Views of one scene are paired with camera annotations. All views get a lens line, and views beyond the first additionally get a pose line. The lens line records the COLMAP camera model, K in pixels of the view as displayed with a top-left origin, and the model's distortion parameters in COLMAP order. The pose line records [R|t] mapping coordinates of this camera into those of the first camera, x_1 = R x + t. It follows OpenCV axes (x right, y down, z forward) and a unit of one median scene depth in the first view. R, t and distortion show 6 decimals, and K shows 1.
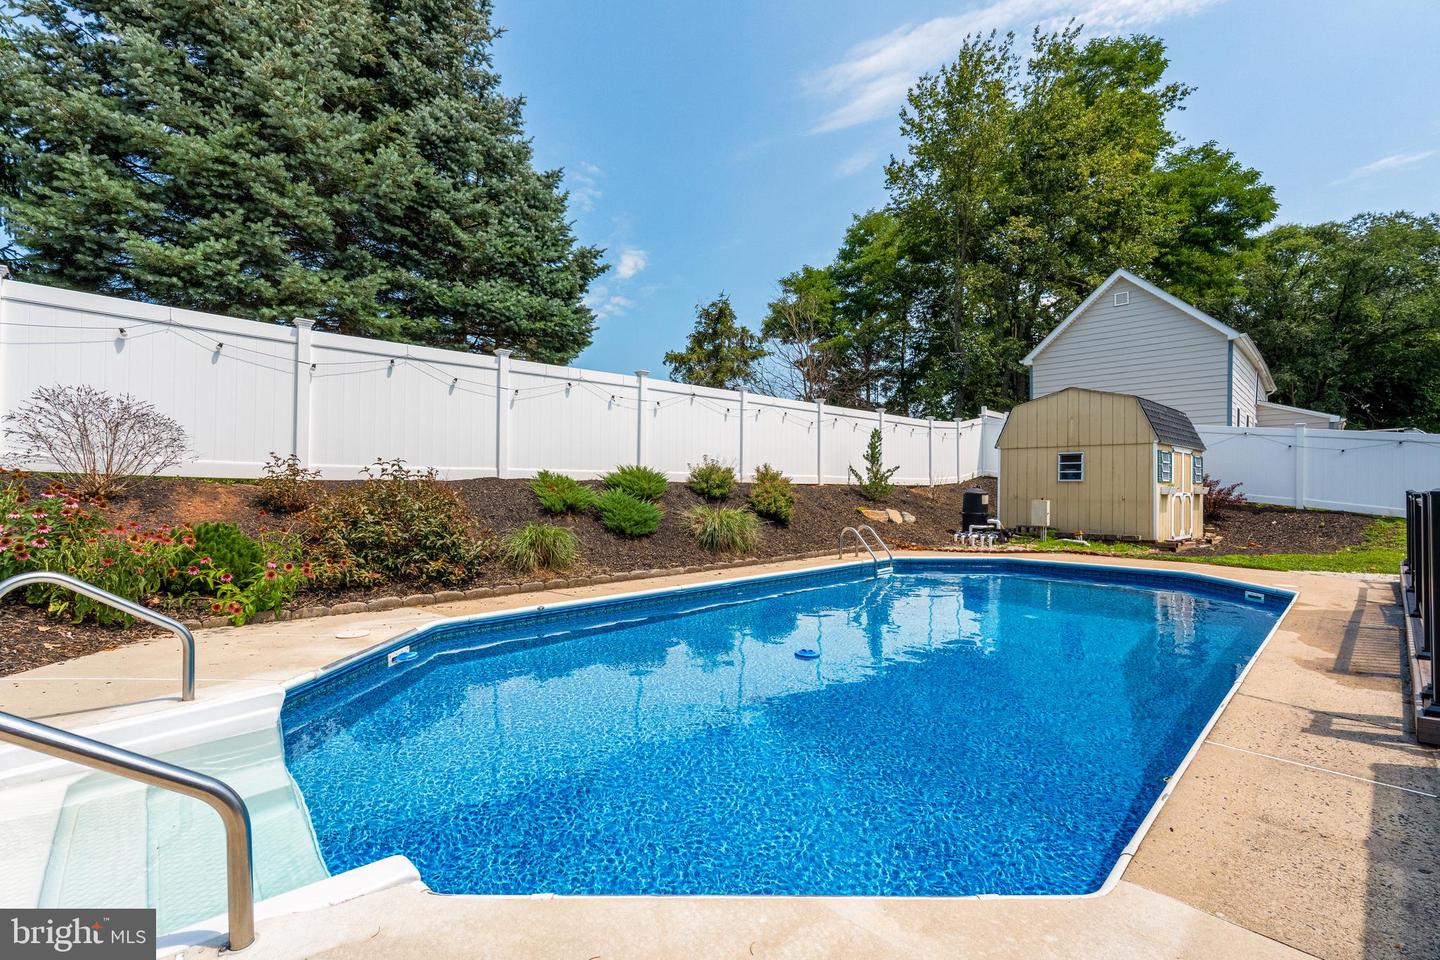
lens RADIAL K [[642.8, 0, 720.0], [0, 642.8, 480.0], [0, 0, 1]] dist [-0.000725, -0.000212]
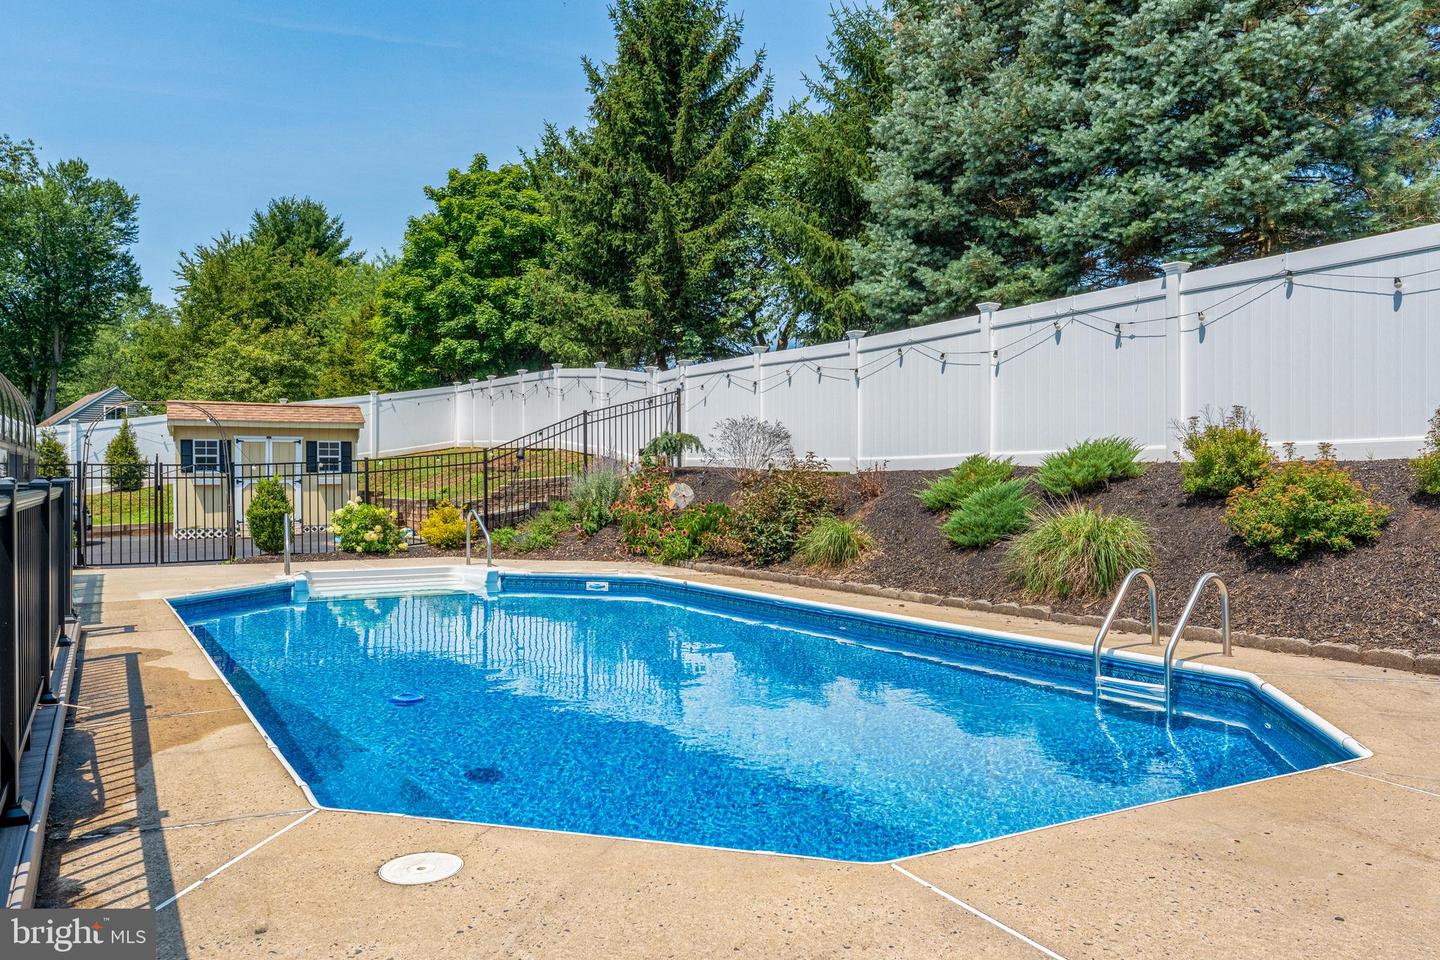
lens RADIAL K [[1078.6, 0, 720.0], [0, 1078.6, 480.0], [0, 0, 1]] dist [-0.001657, -0.000301]
pose [[-0.240093, -0.004084, -0.970741, 1.149848], [0.014034, 0.999872, -0.007678, 0.022728], [0.970648, -0.015467, -0.240005, 1.115349]]
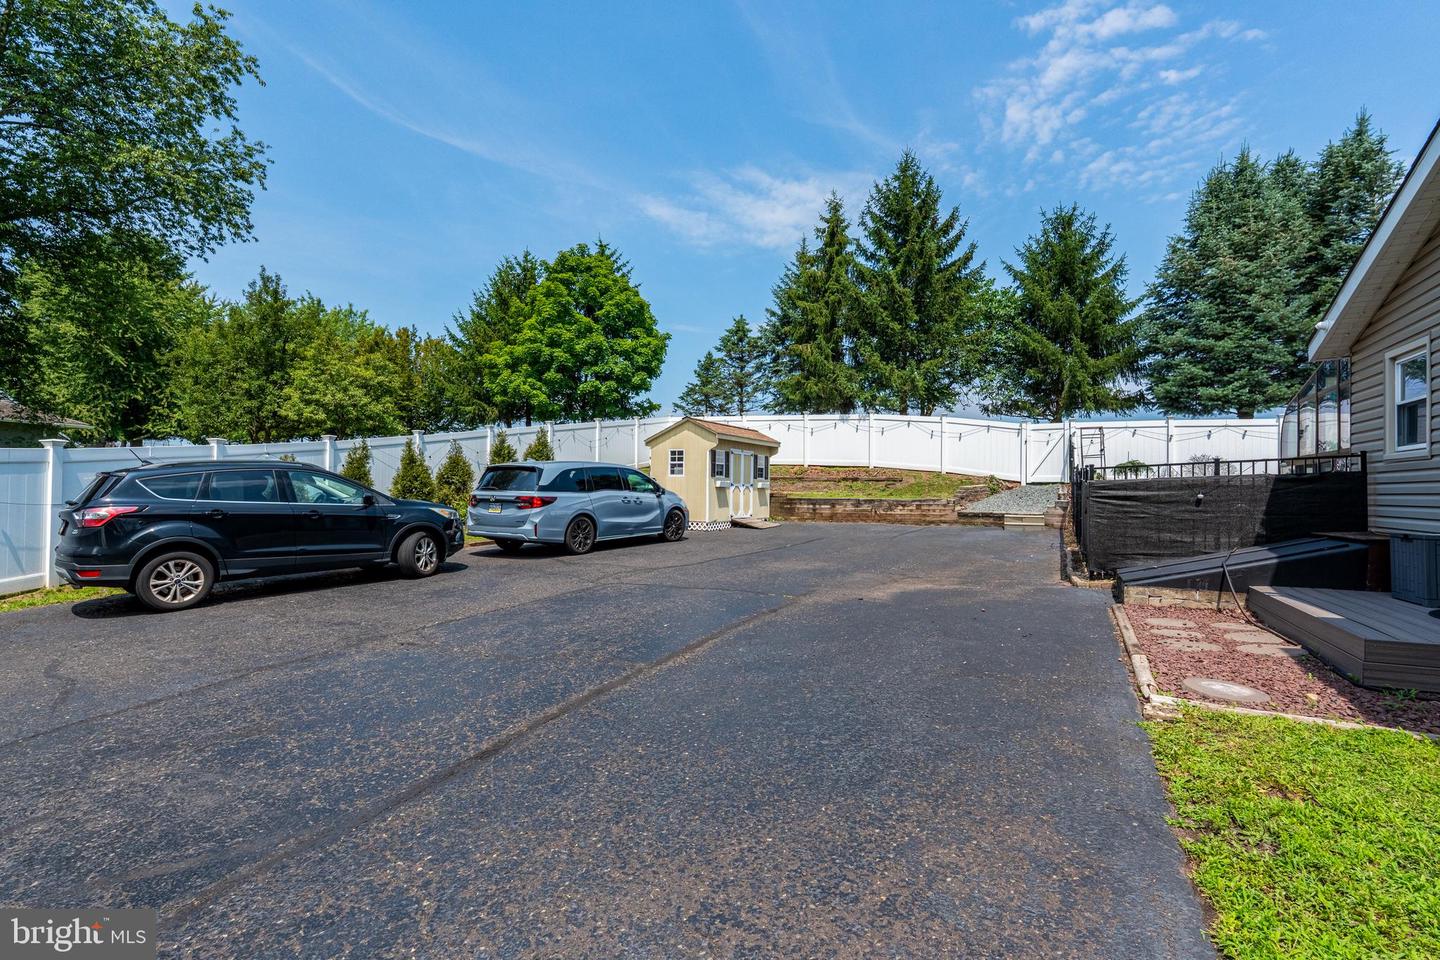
lens RADIAL K [[668.8, 0, 720.0], [0, 668.8, 480.0], [0, 0, 1]] dist [-0.000936, -0.000171]
pose [[0.347699, -0.019072, -0.937412, 0.763069], [0.005995, 0.999818, -0.018118, 0.006988], [0.937587, 0.000680, 0.347750, -1.481314]]
